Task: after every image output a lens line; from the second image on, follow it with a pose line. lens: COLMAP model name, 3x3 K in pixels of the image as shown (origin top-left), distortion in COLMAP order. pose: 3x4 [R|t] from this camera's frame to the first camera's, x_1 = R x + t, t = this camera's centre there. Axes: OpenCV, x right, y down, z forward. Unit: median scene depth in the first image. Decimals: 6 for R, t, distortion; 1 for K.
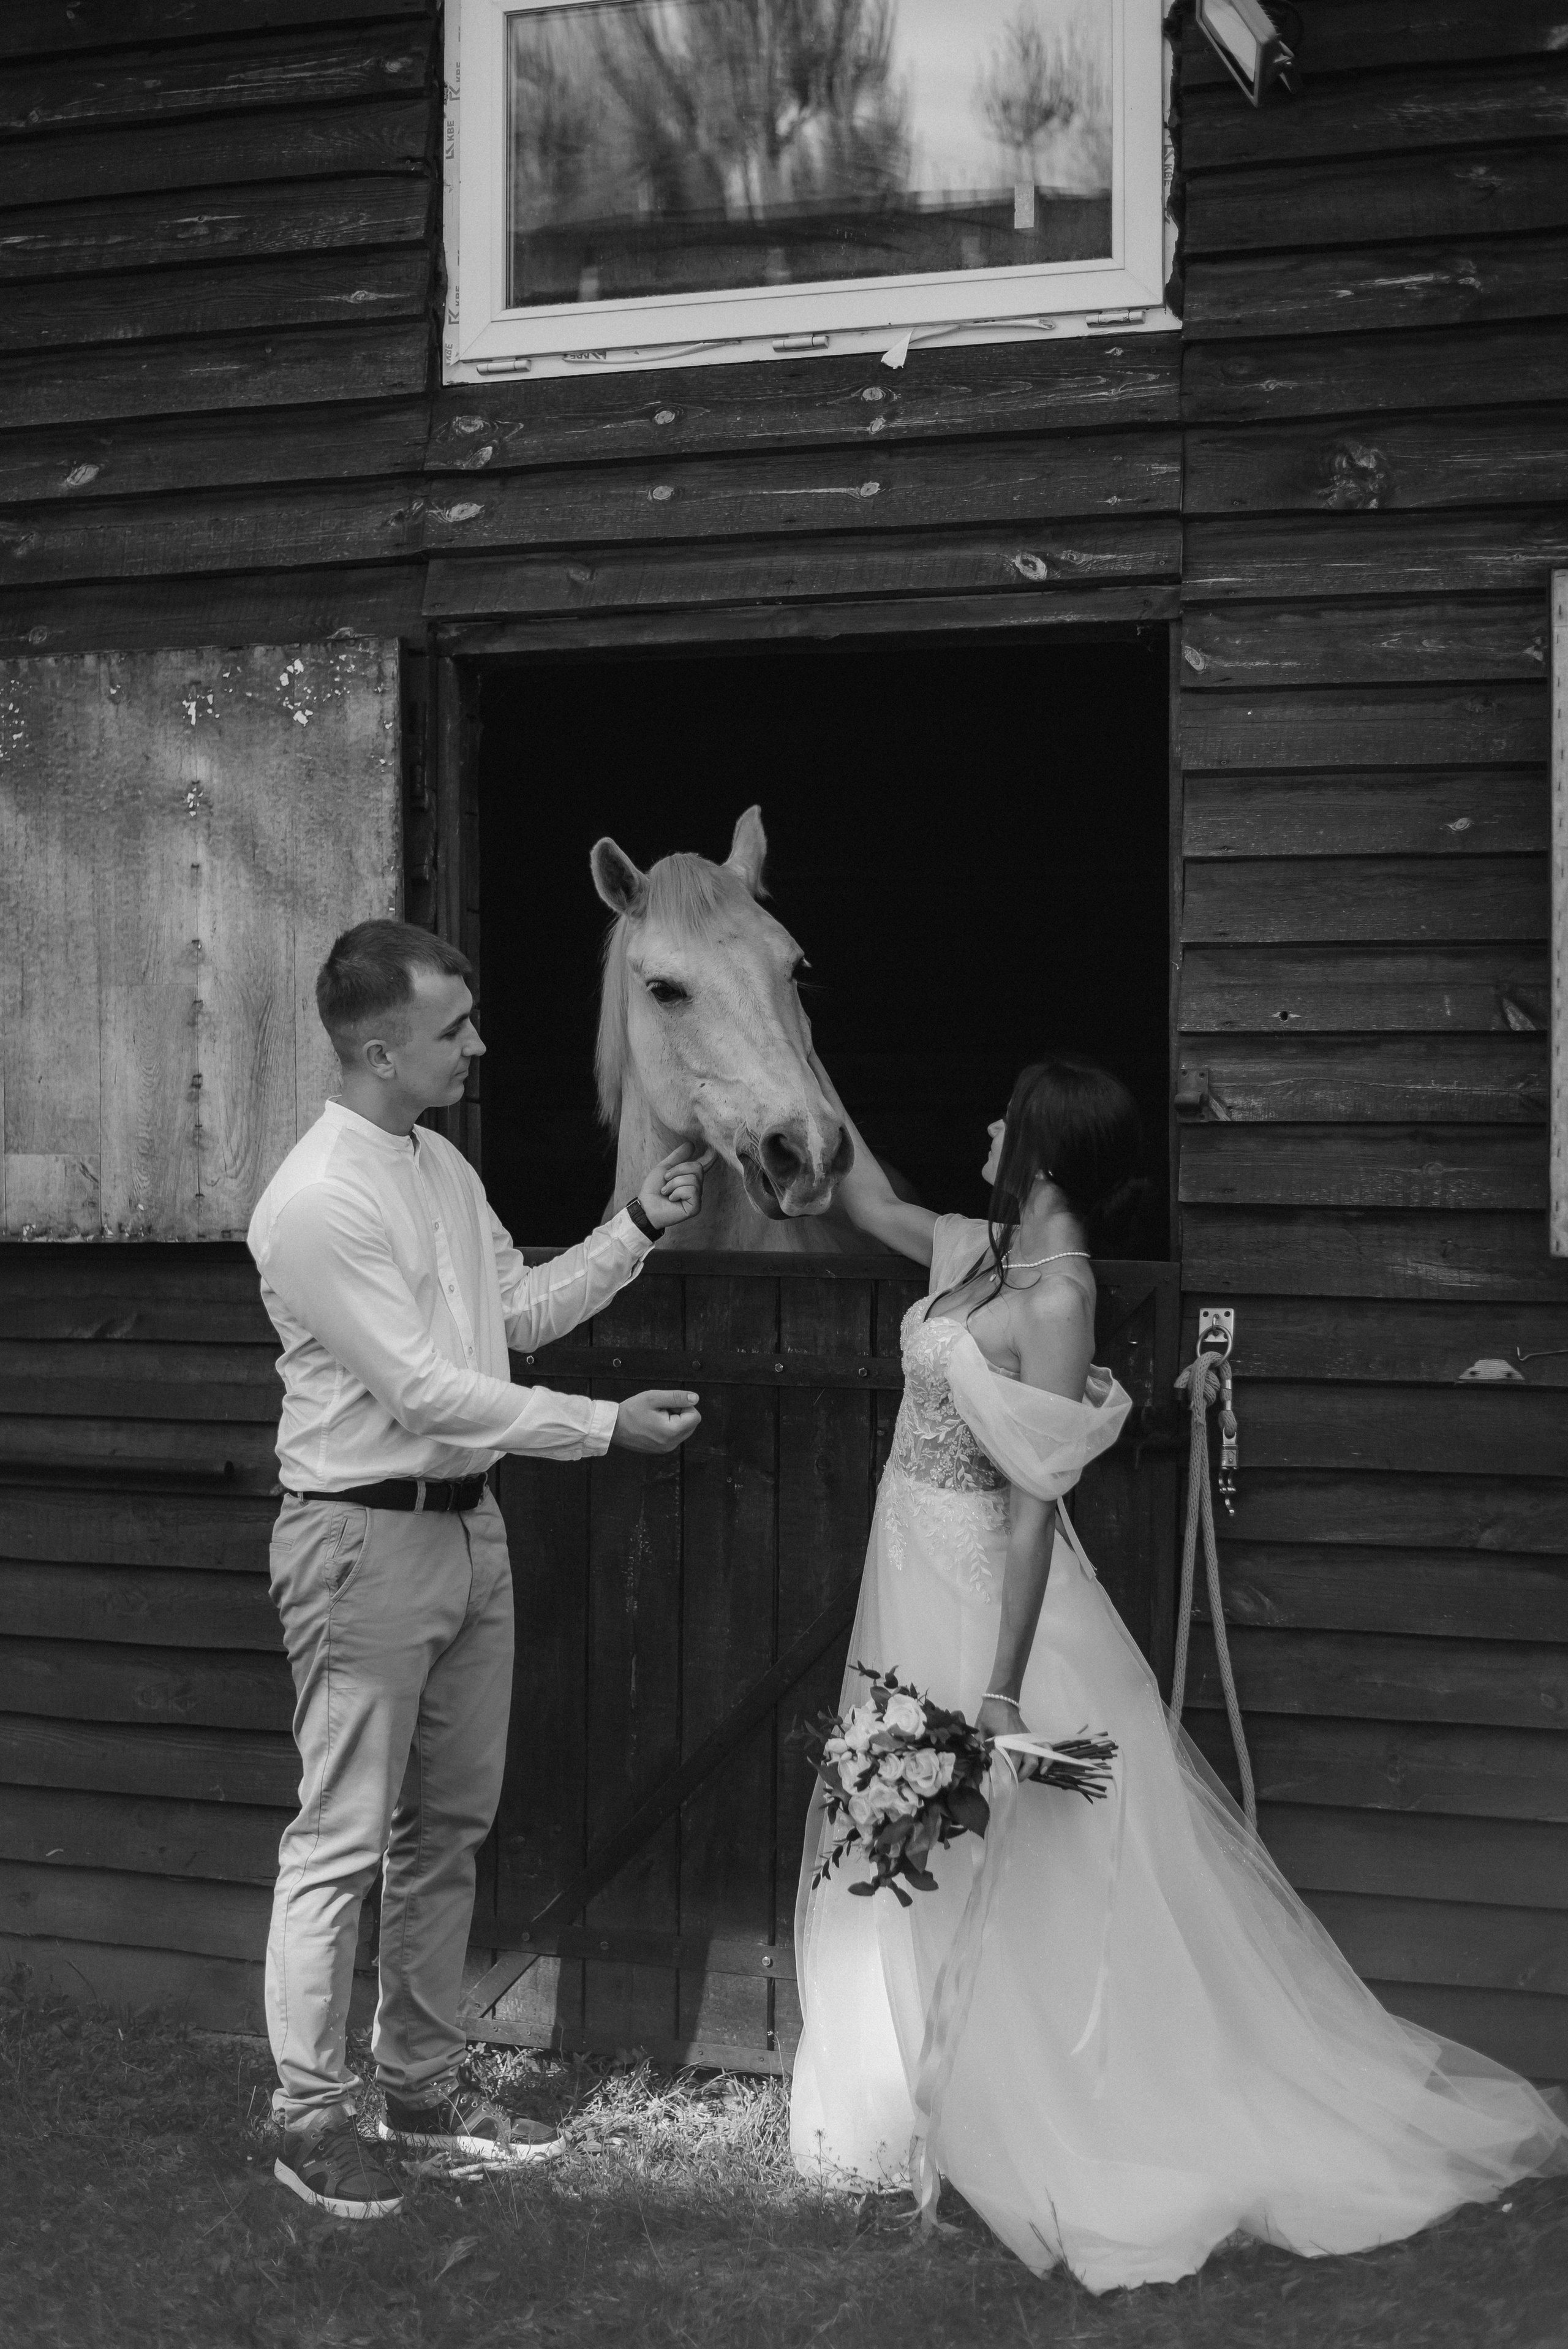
lens RADIAL K [[3427.2, 0, 777.6], [0, 3427.2, 1171.2], [0, 0, 1]] dist [-0.120939, 0.121364]
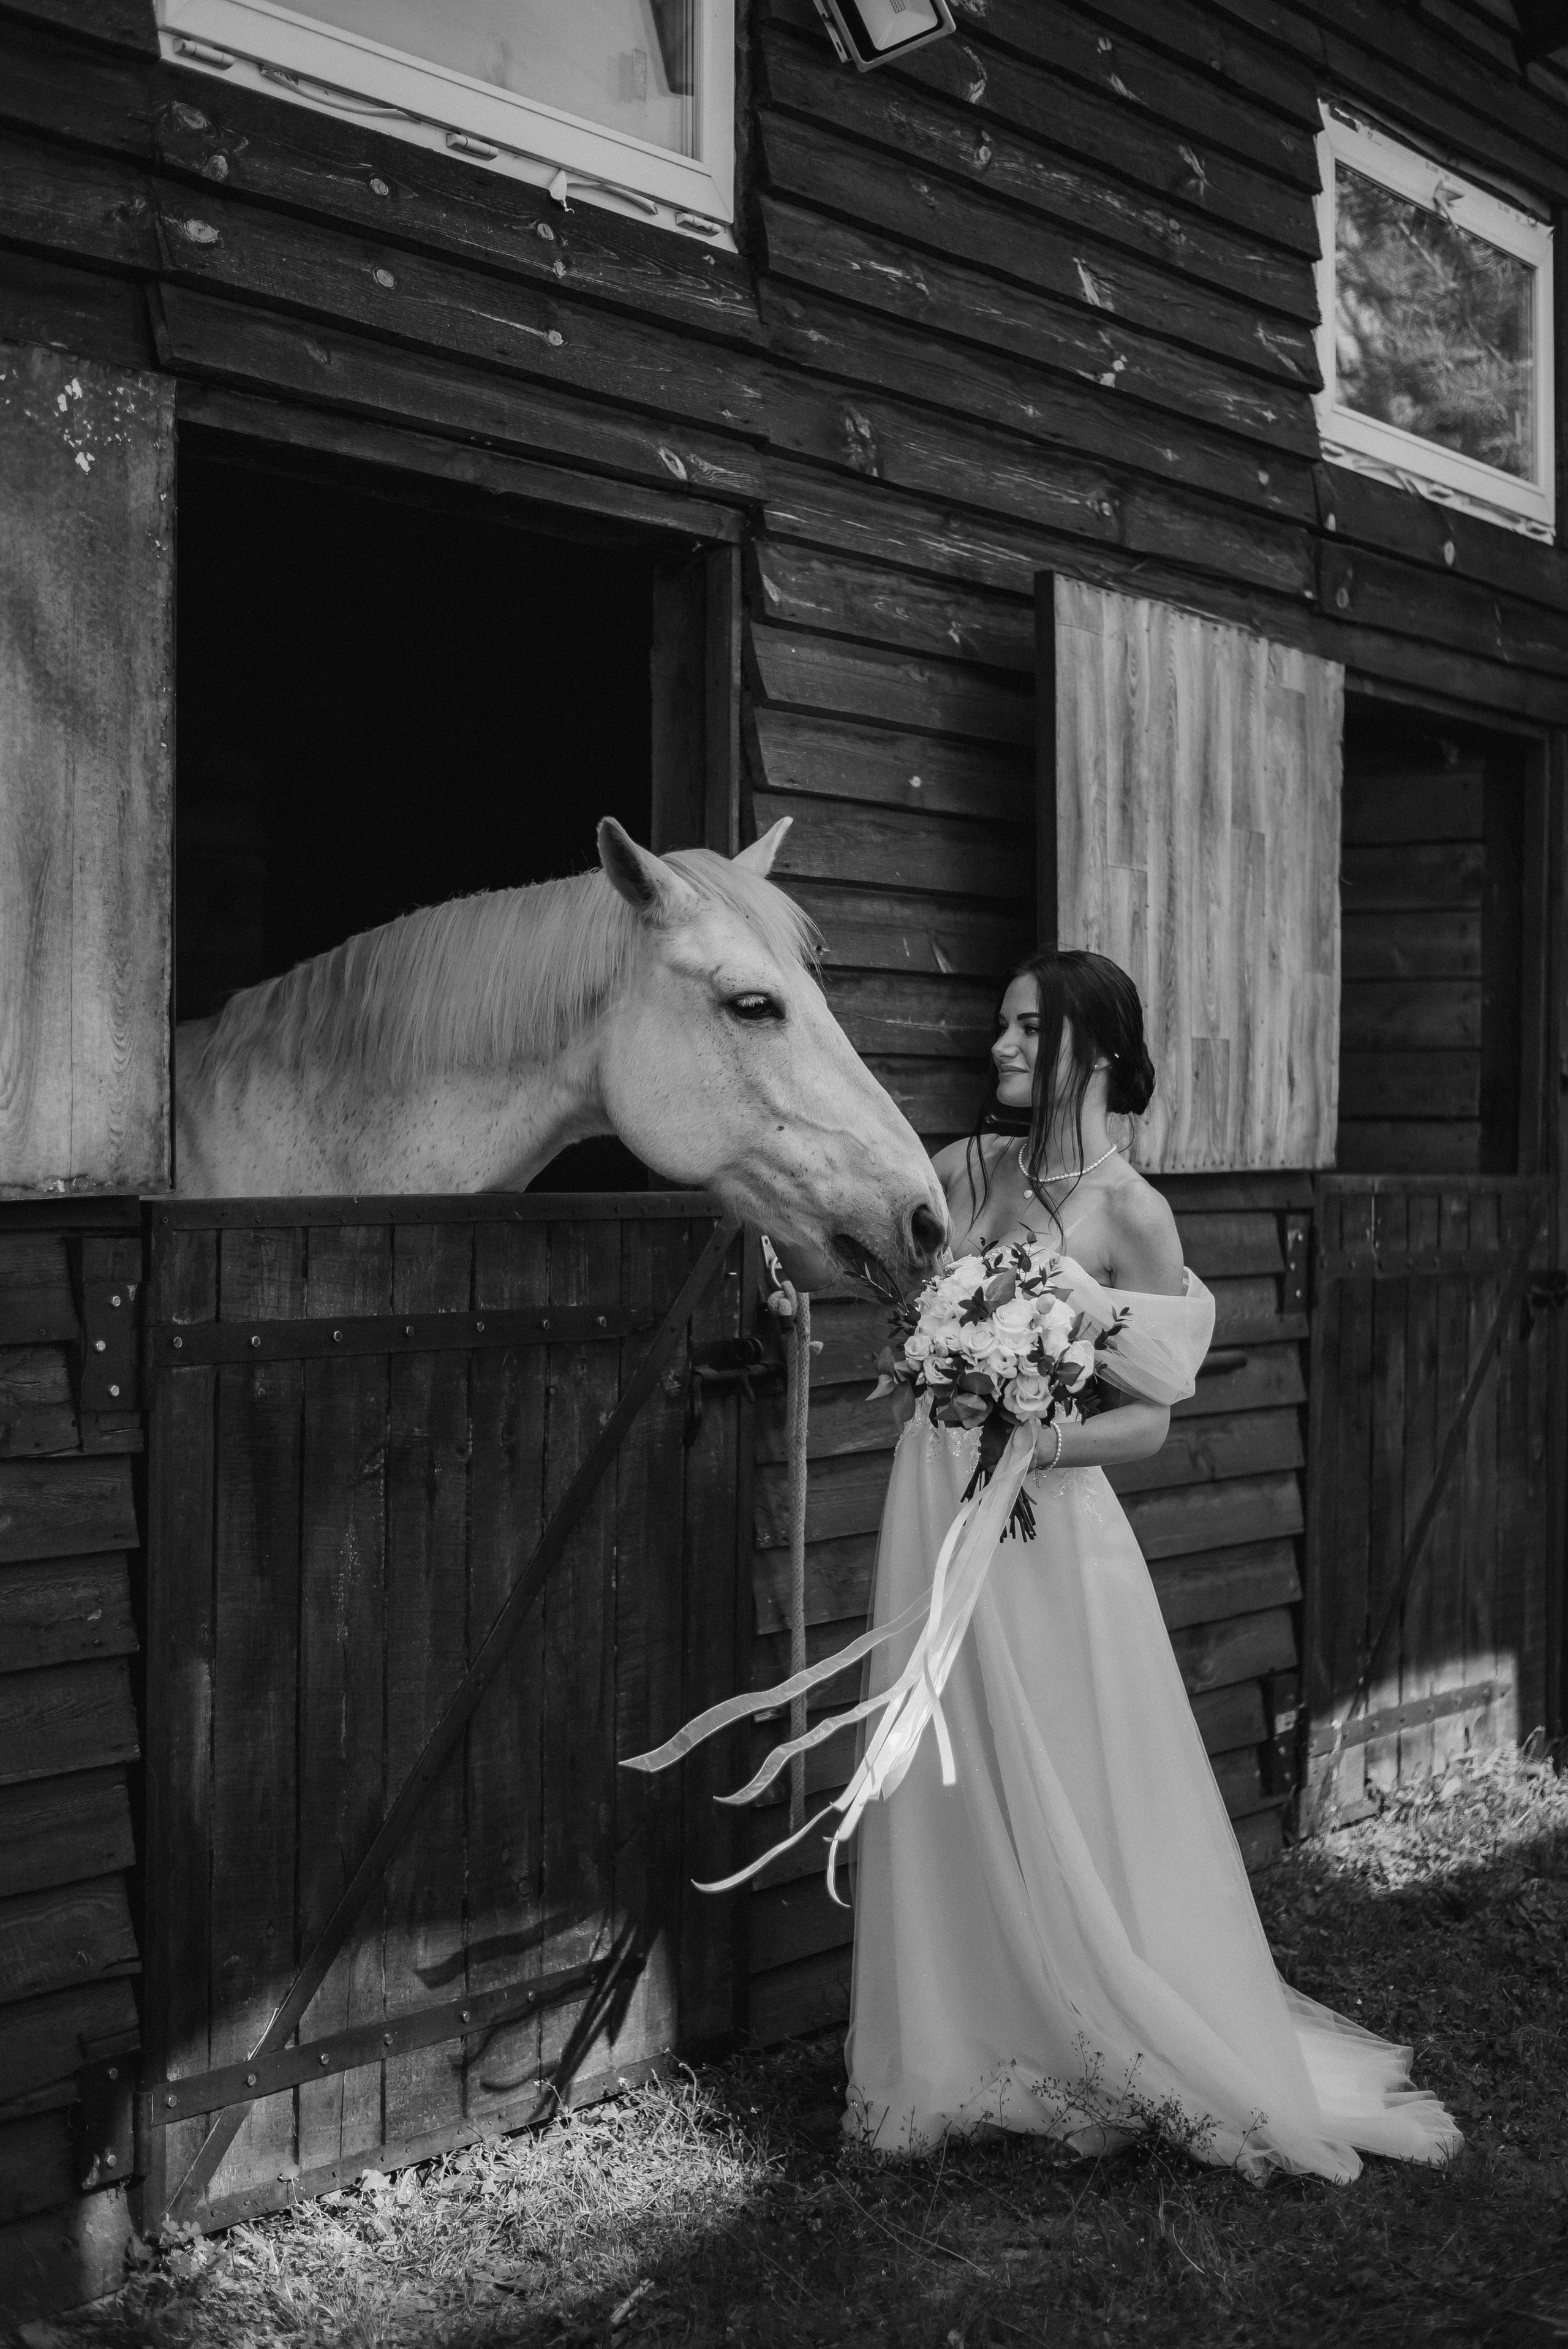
lens RADIAL K [[3427.2, 0, 777.6], [0, 3427.2, 1171.2], [0, 0, 1]] dist [-0.120939, 0.121364]
pose [[0.281178, -0.016955, 0.959506, -0.777850], [0.006939, 0.999854, 0.015635, 0.004914], [-0.959631, 0.002262, 0.281255, 0.659512]]
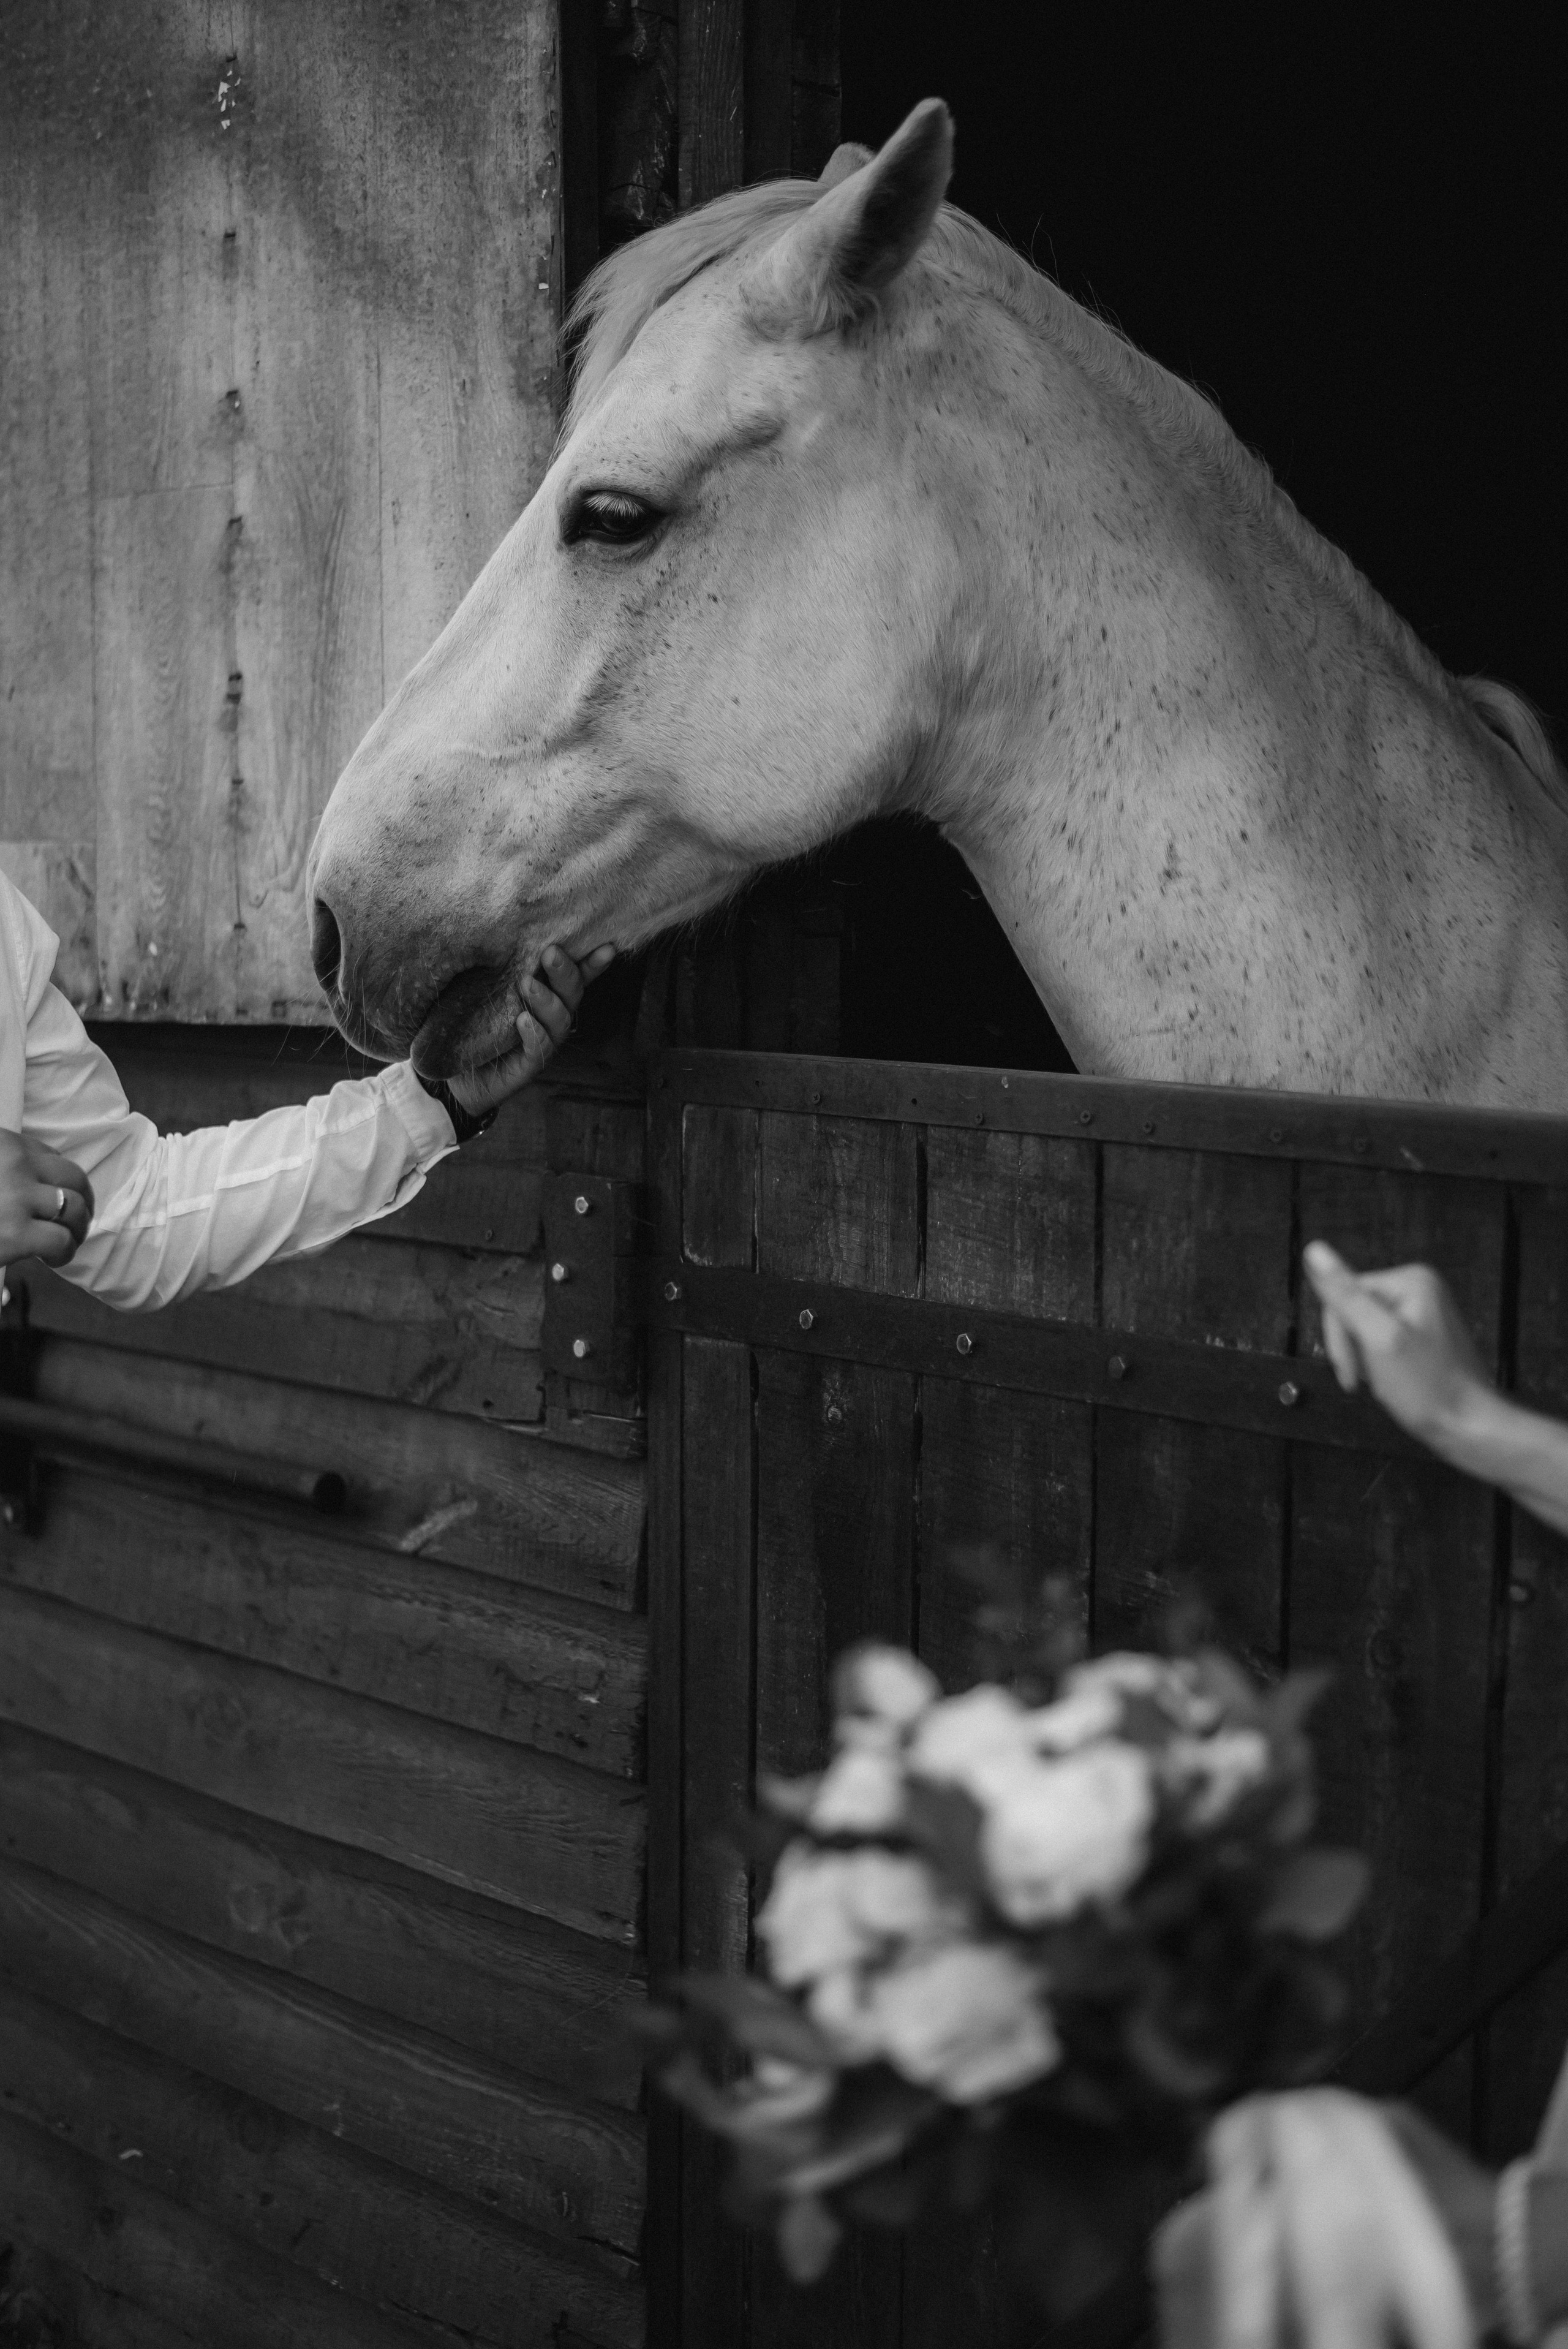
lens RADIAL K [[3431.7, 0, 781.9], [0, 3431.7, 1173.0], [0, 0, 1]] dist [-0.124045, 0.130607]
pose [[0.891827, 0.047077, -0.449920, 0.117603], [-0.012121, 0.996700, 0.080262, 0.002088], [0.452214, -0.066126, 0.889455, 0.608689]]
